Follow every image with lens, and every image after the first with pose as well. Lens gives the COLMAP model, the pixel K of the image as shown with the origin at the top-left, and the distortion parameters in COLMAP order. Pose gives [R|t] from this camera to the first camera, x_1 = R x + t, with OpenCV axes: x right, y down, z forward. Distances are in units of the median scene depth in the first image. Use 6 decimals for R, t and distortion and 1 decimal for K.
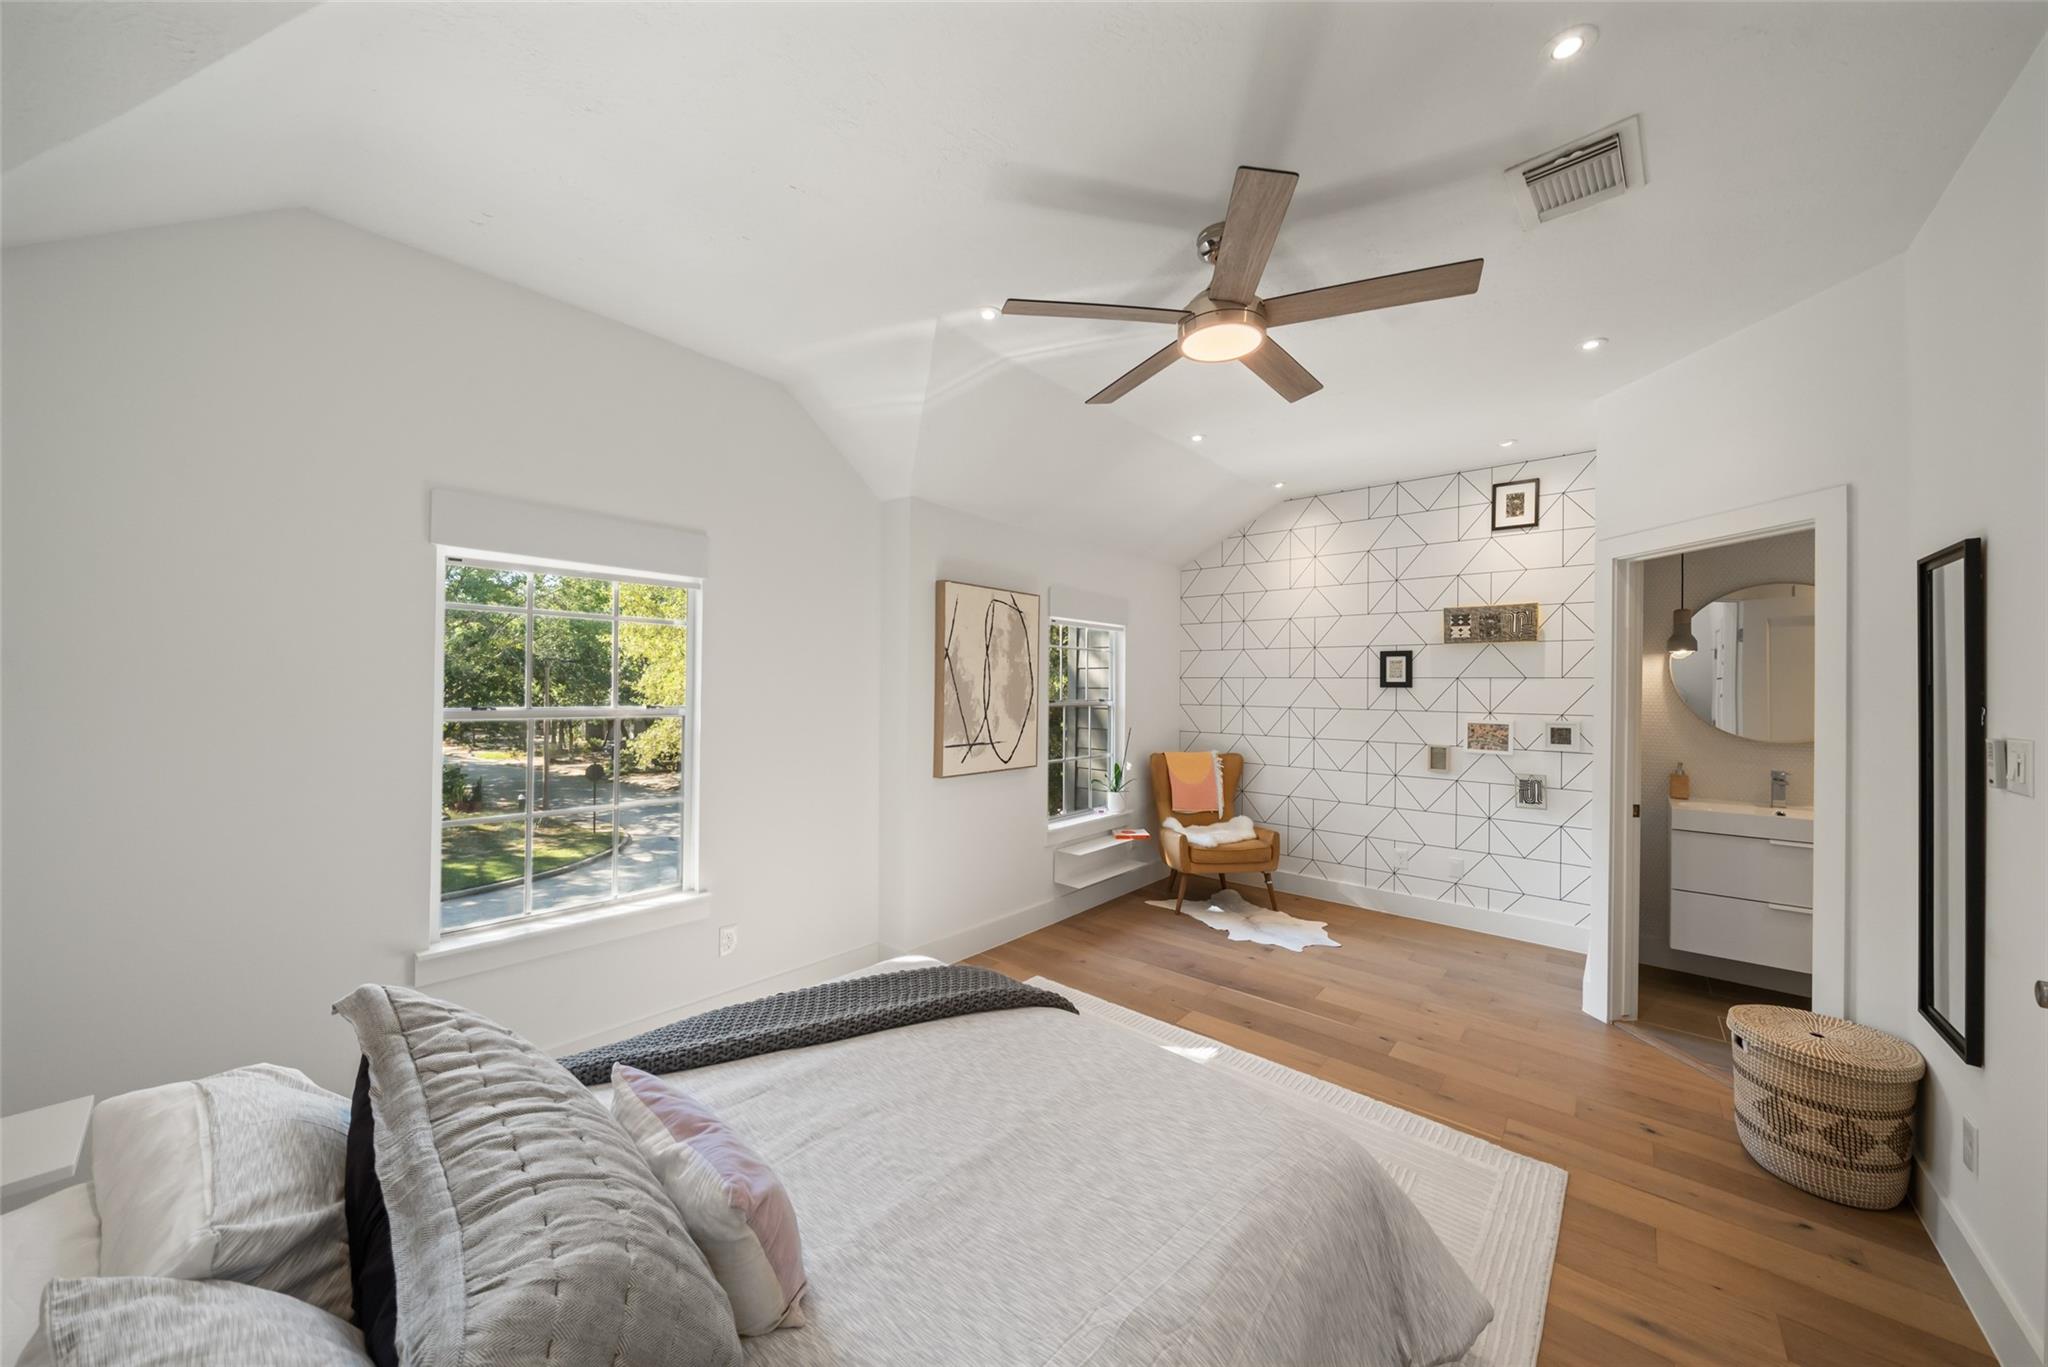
lens RADIAL K [[704.7, 0, 1029.3], [0, 704.7, 685.2], [0, 0, 1]] dist [-0.002720, -0.000214]
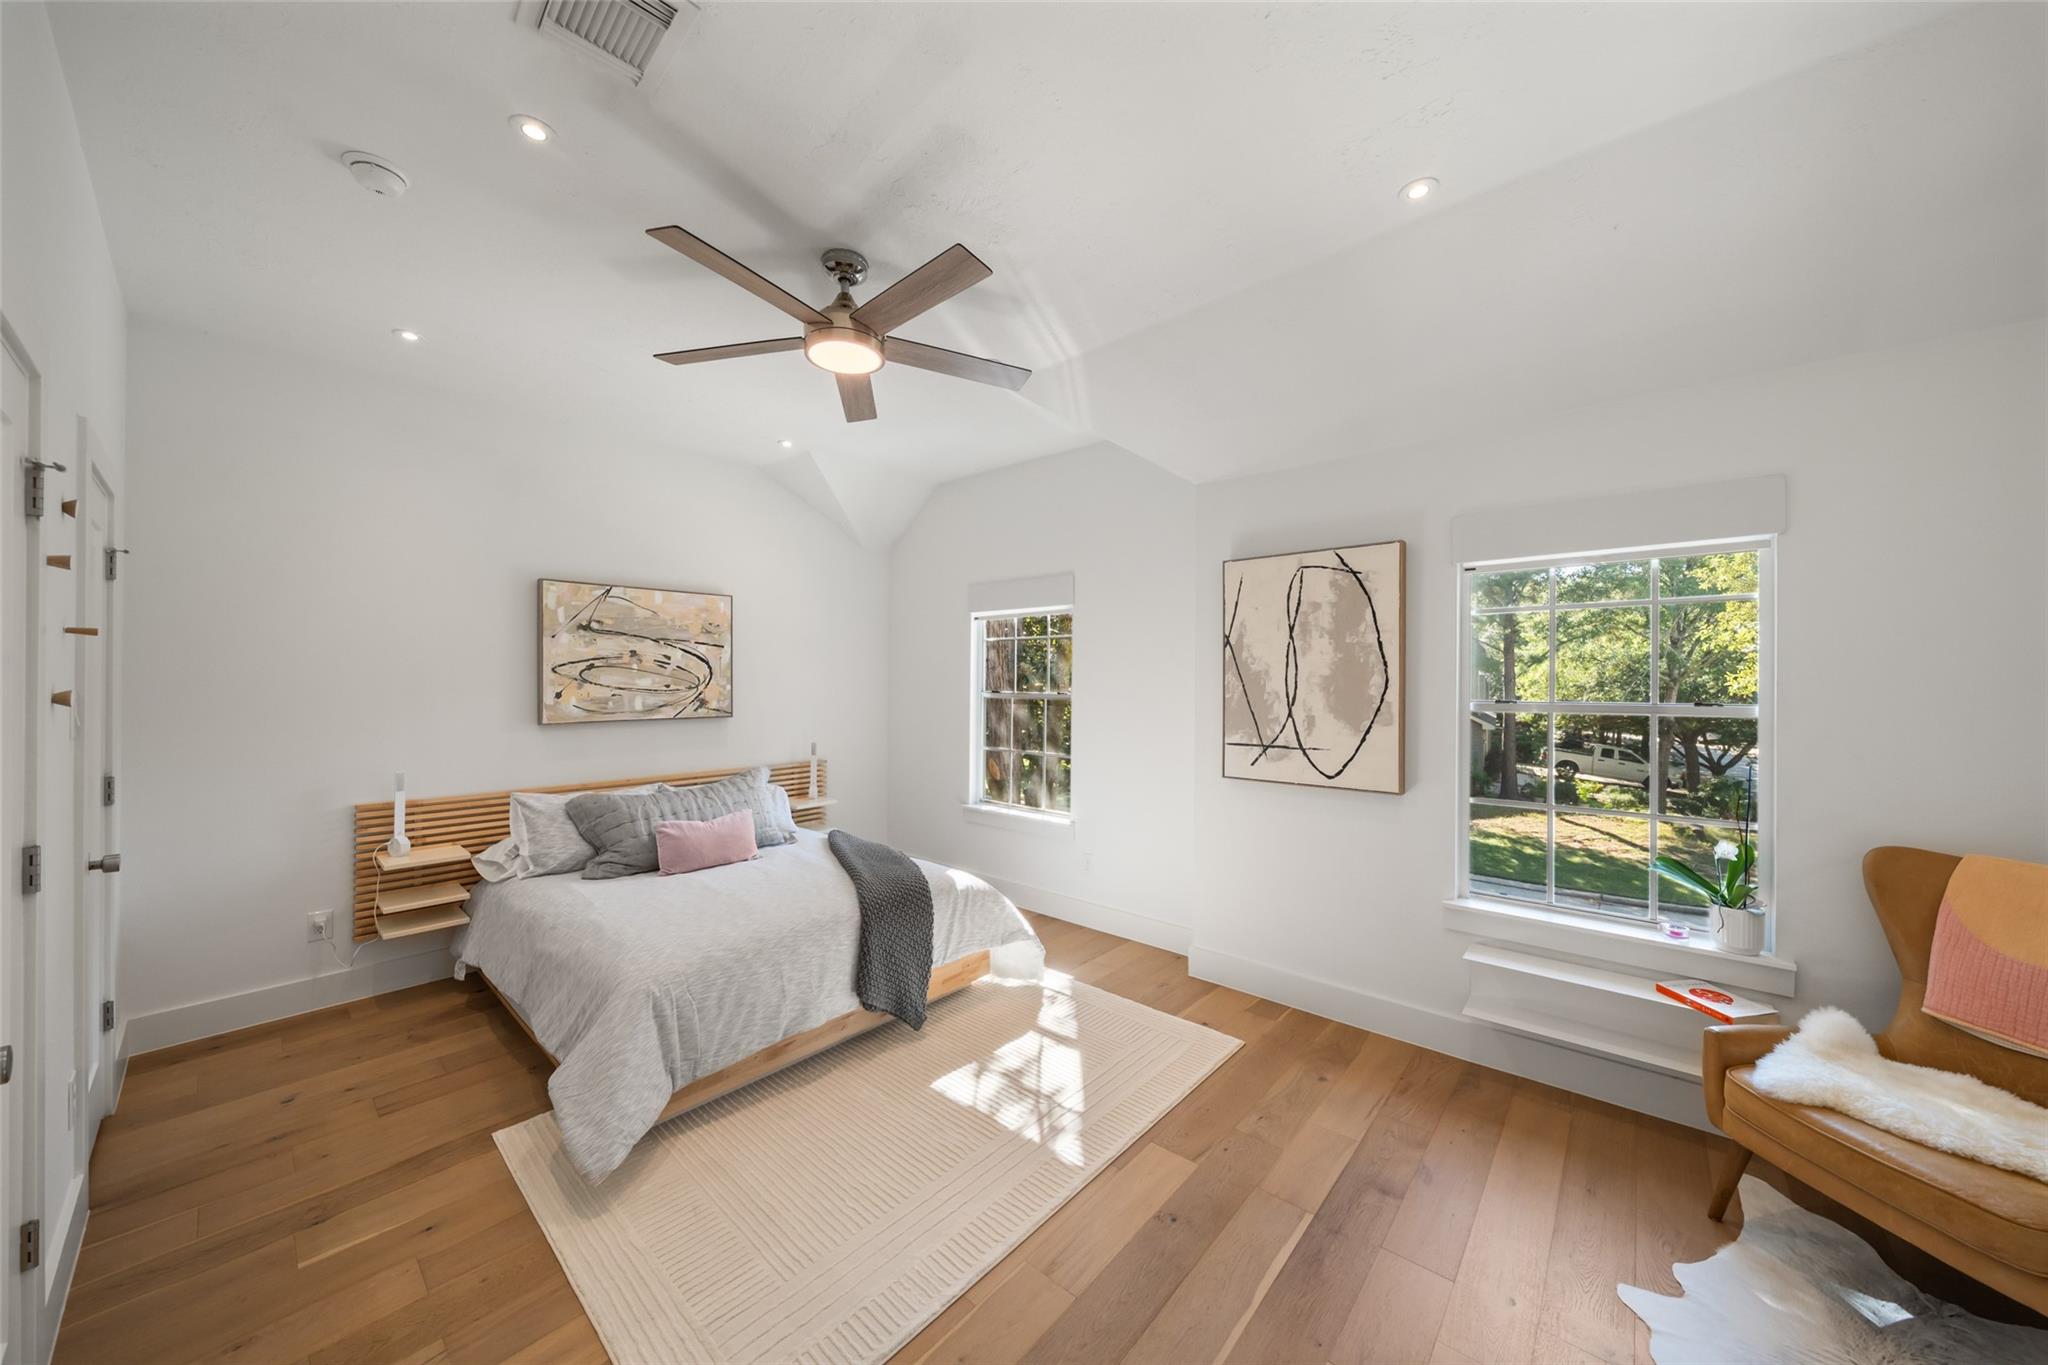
lens RADIAL K [[704.7, 0, 1029.2], [0, 704.7, 682.1], [0, 0, 1]] dist [-0.002720, -0.000214]
pose [[-0.008382, -0.016427, -0.999830, 0.733619], [-0.007054, 0.999841, -0.016368, 0.022787], [0.999940, 0.006916, -0.008497, 0.696381]]
